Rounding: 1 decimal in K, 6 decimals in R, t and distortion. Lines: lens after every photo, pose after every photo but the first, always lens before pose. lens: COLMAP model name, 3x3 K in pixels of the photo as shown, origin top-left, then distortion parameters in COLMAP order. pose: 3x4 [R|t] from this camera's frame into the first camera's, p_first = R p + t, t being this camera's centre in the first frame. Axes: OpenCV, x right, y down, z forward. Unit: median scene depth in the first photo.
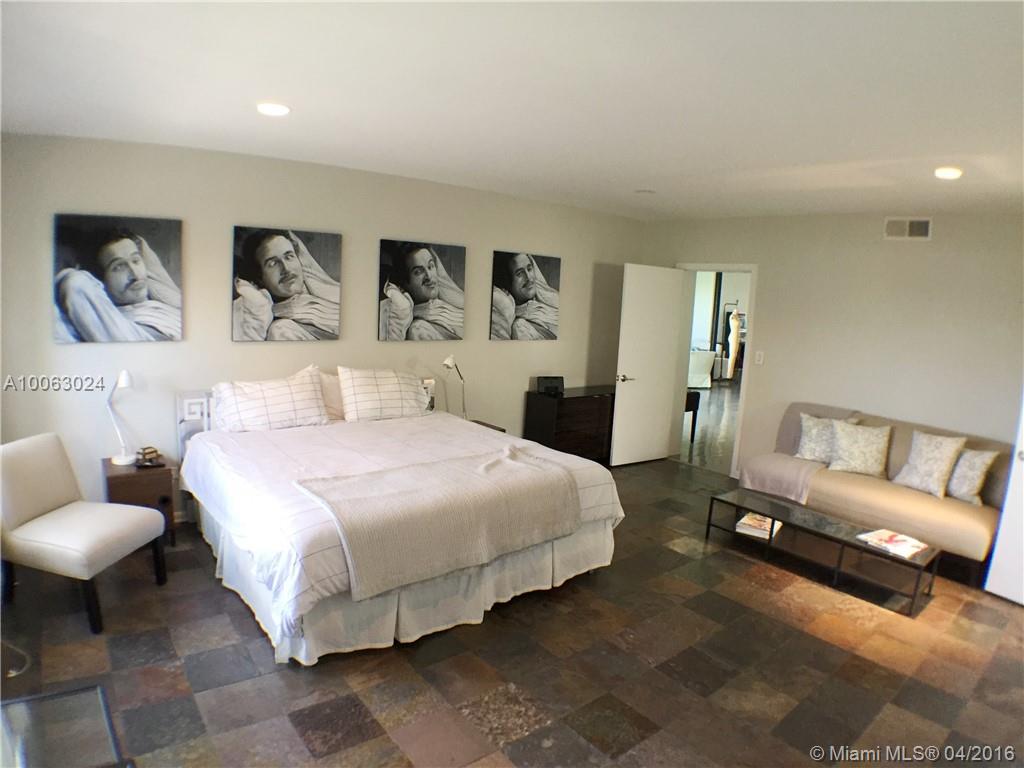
lens RADIAL K [[610.3, 0, 507.0], [0, 610.3, 383.0], [0, 0, 1]] dist [-0.157271, 0.002492]
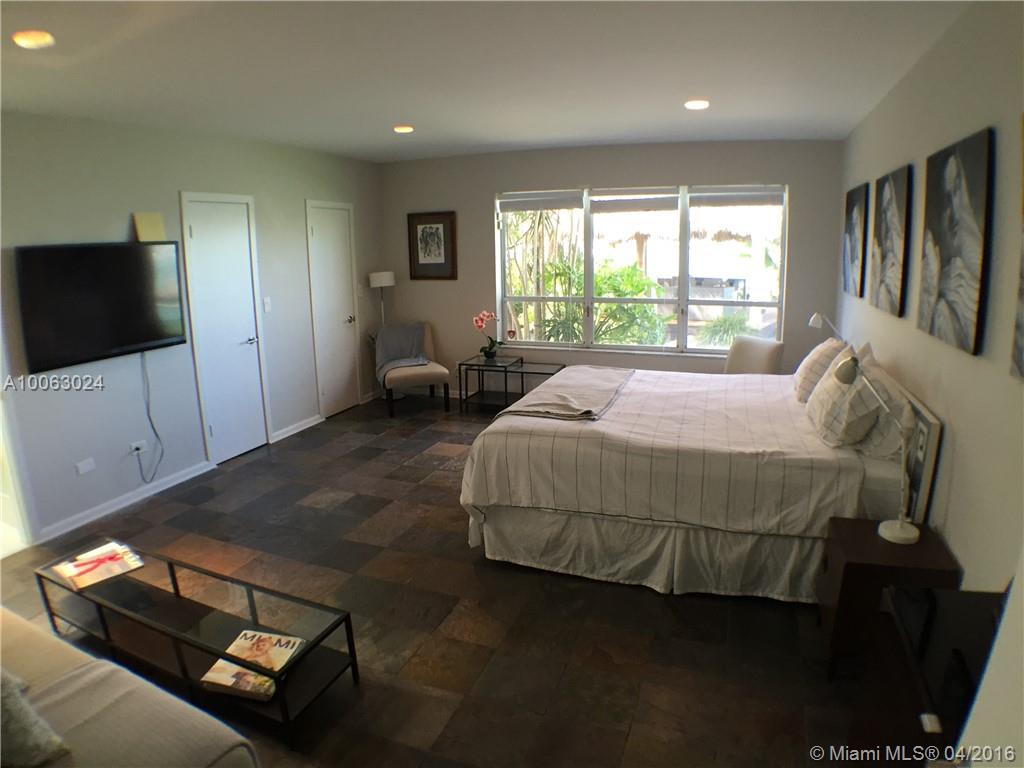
lens RADIAL K [[610.3, 0, 507.0], [0, 610.3, 383.0], [0, 0, 1]] dist [-0.157271, 0.002492]
pose [[-0.856689, 0.068811, -0.511222, 0.657756], [-0.104032, 0.947650, 0.301889, -0.219018], [0.505233, 0.311809, -0.804683, 1.952472]]
